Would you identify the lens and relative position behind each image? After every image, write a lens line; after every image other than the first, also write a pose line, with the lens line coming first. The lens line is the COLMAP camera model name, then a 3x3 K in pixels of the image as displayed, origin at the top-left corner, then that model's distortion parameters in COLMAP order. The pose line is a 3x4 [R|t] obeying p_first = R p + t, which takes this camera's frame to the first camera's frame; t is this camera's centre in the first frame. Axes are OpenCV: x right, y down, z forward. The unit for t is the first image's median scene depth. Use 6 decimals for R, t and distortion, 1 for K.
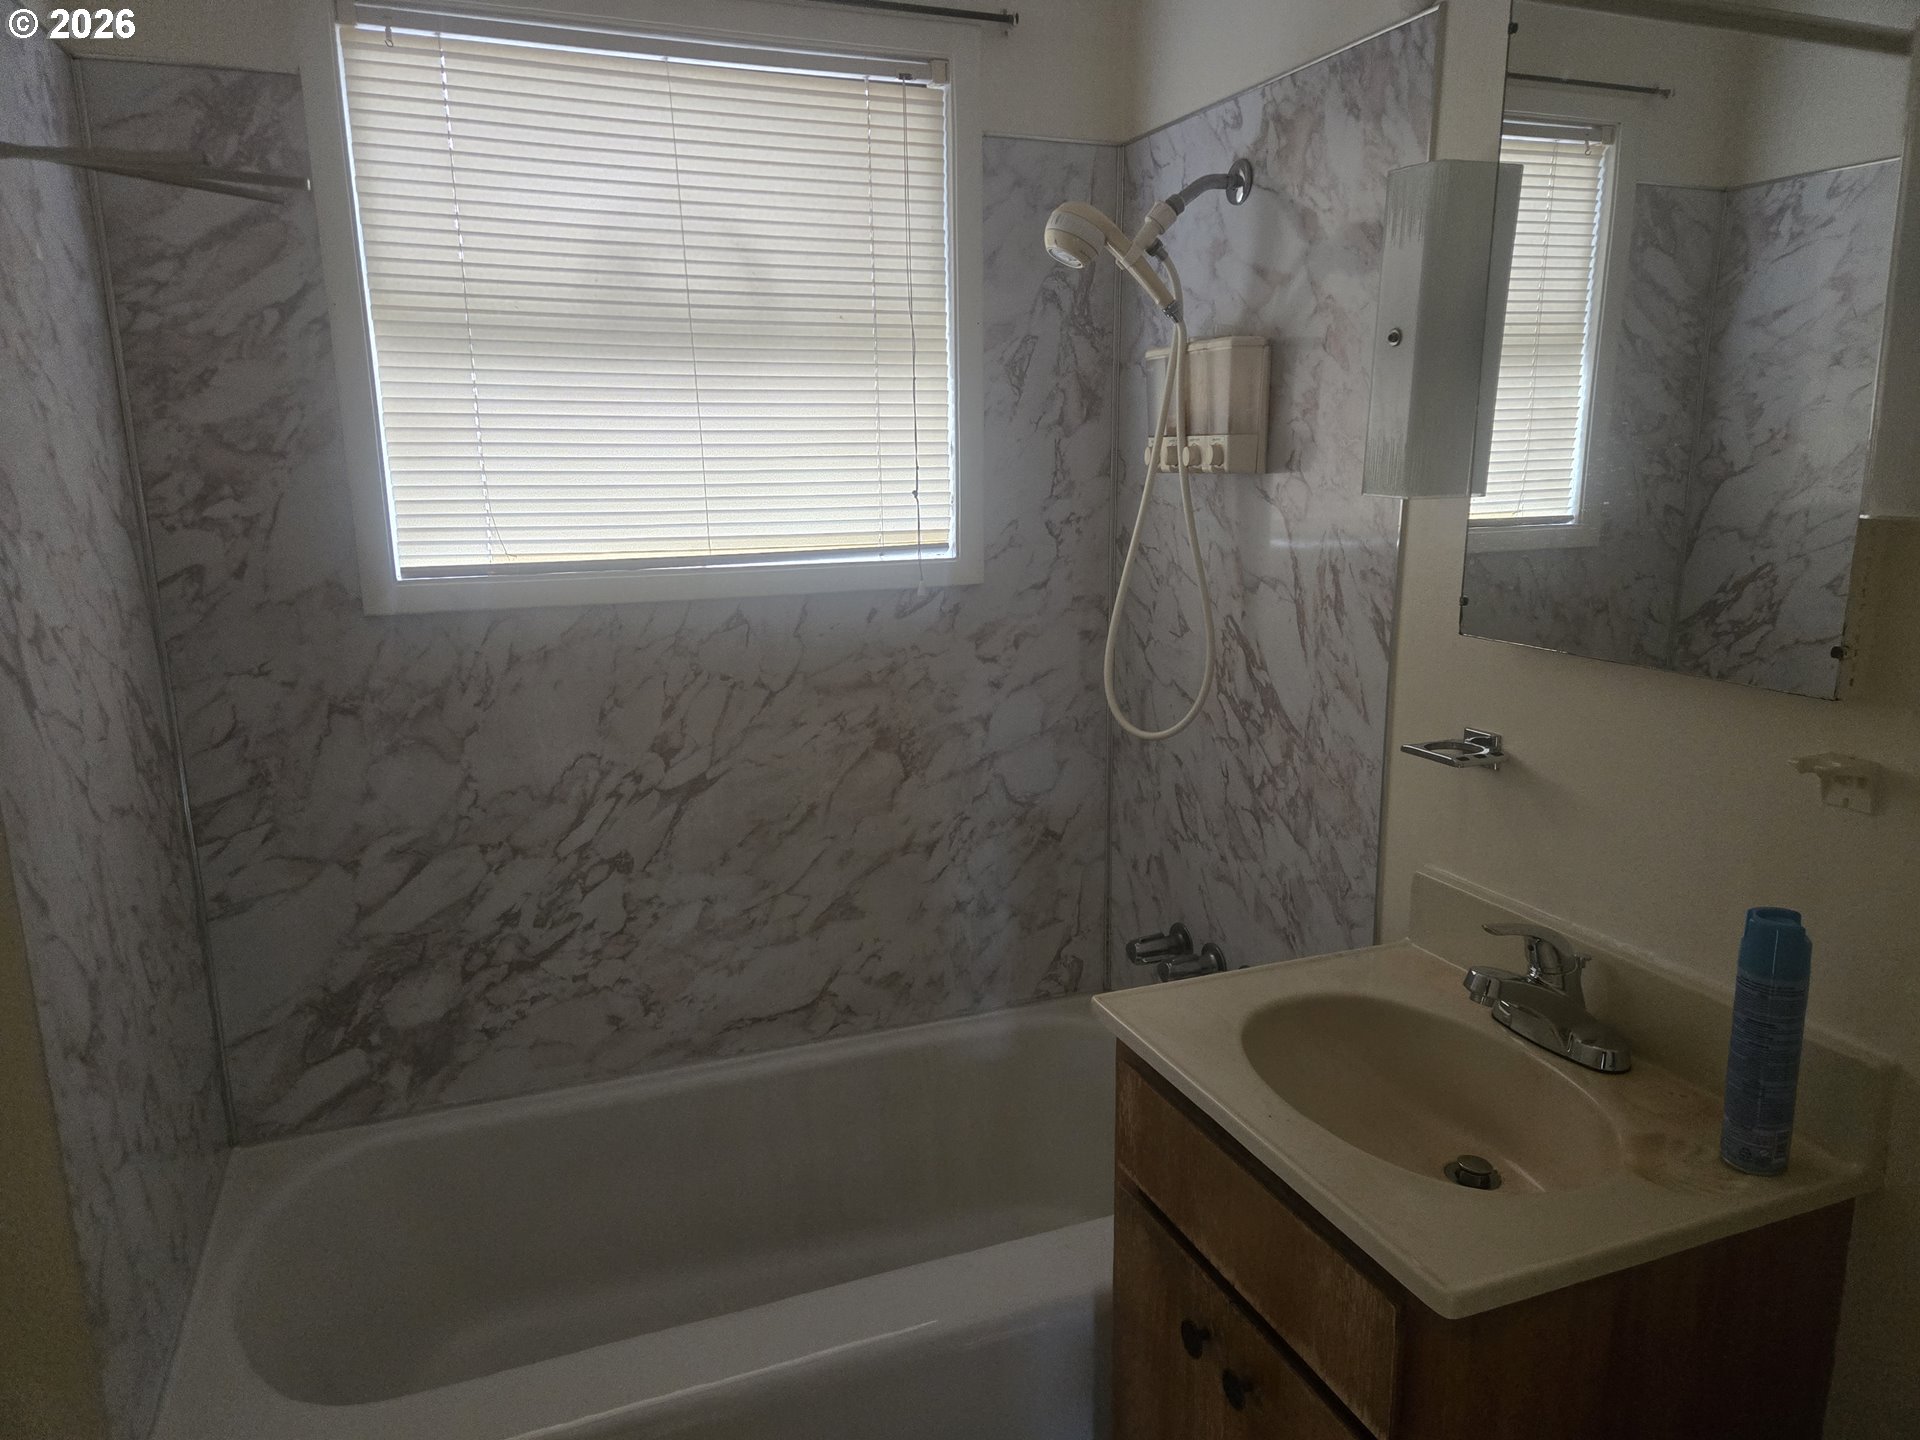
lens RADIAL K [[1284.0, 0, 955.1], [0, 1284.0, 731.7], [0, 0, 1]] dist [0.080086, -0.069642]
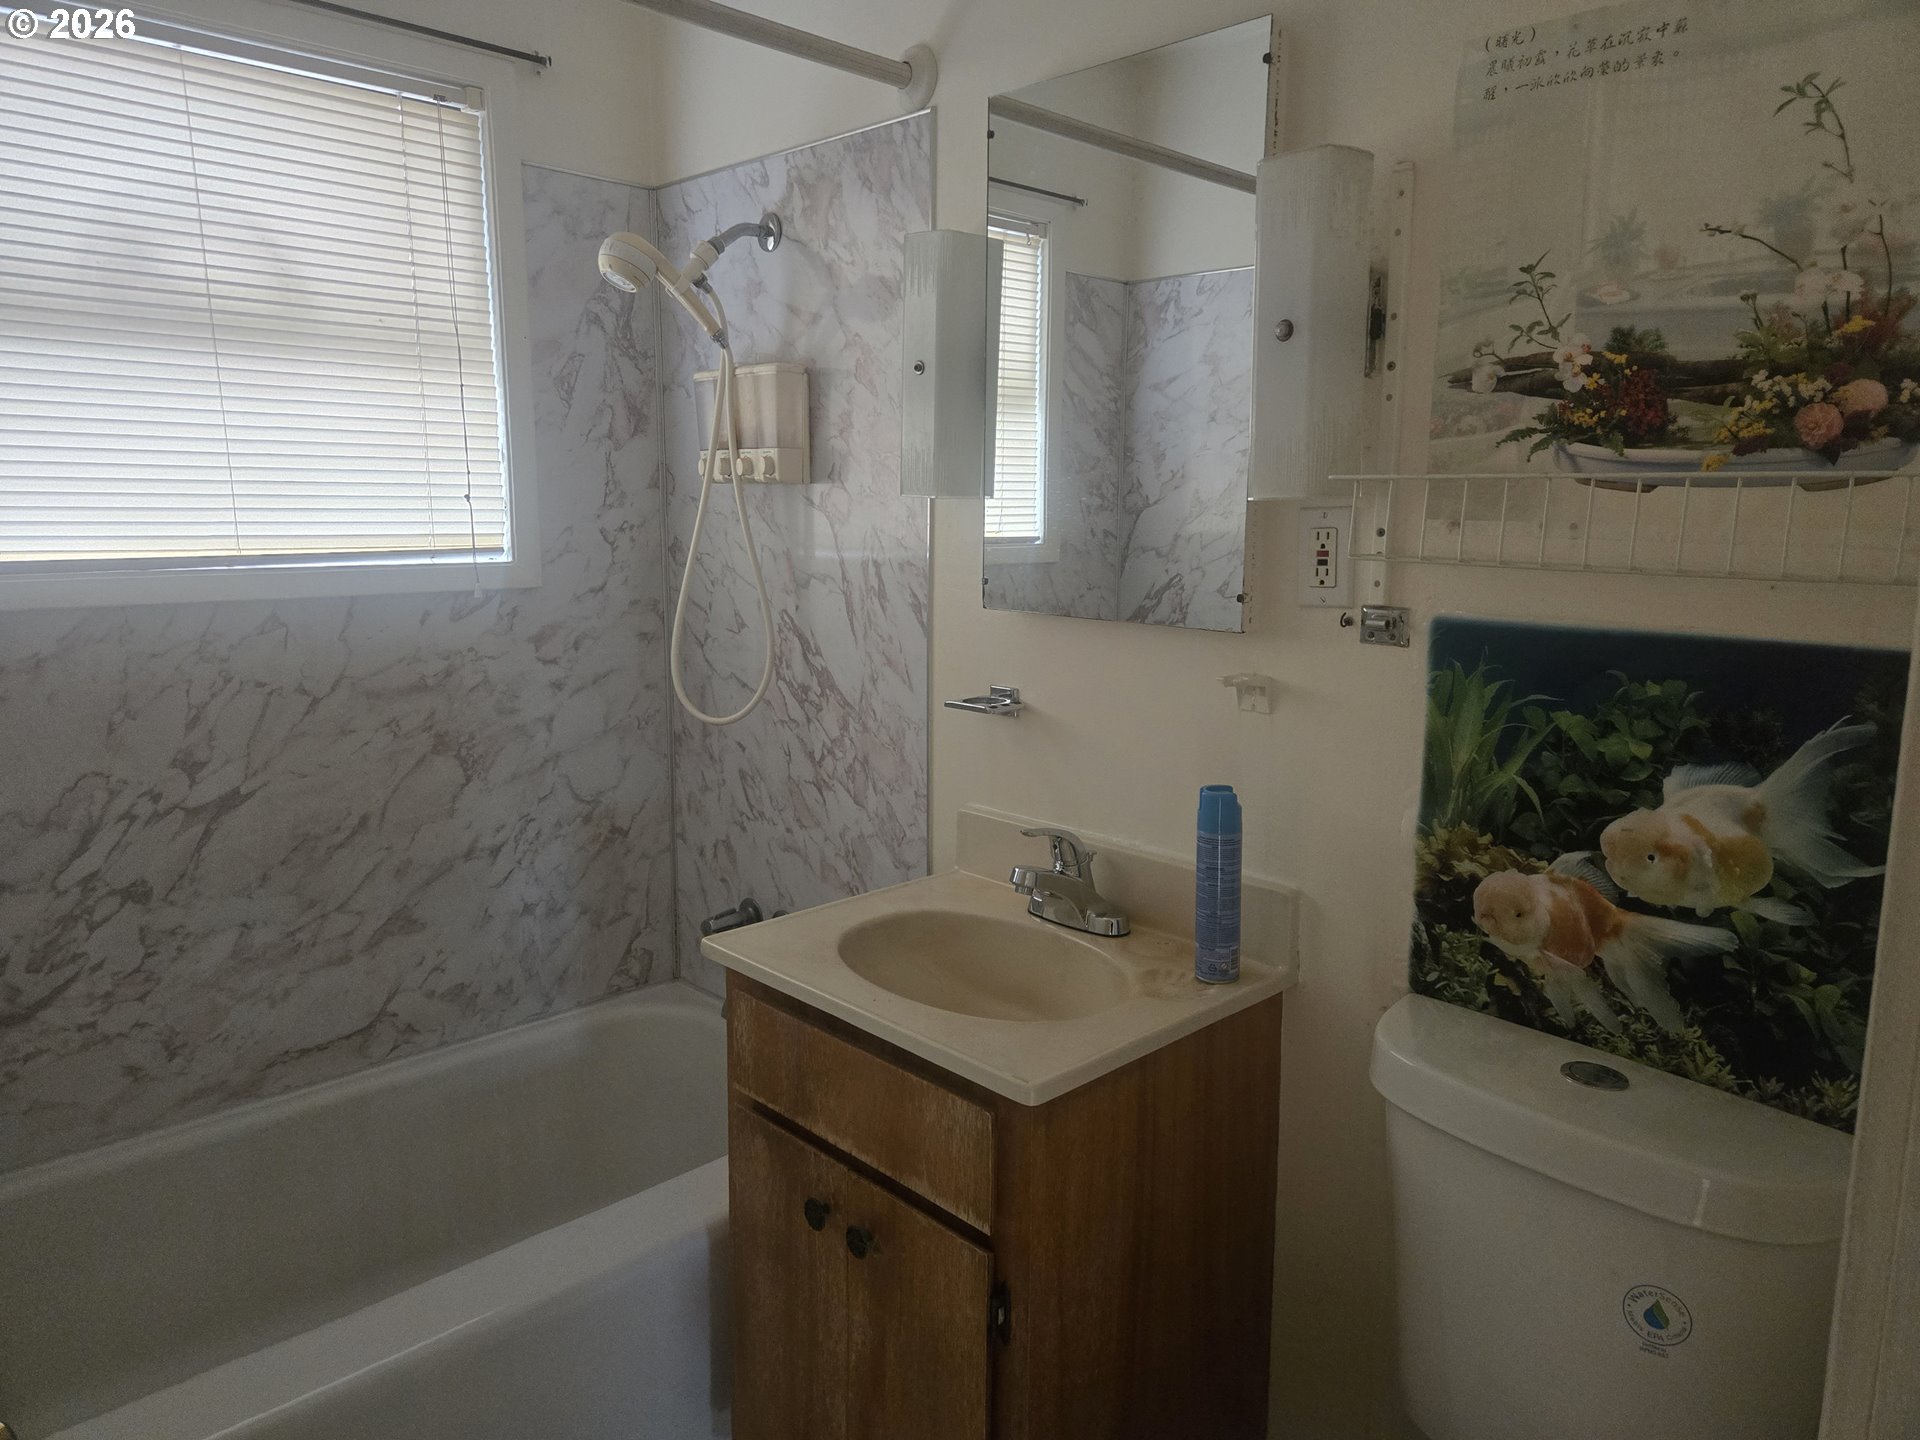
lens RADIAL K [[1284.0, 0, 968.4], [0, 1284.0, 699.6], [0, 0, 1]] dist [0.080086, -0.069642]
pose [[0.920279, -0.041545, 0.389052, -0.075286], [0.065734, 0.996630, -0.049065, 0.051095], [-0.385703, 0.070728, 0.919908, -0.082714]]
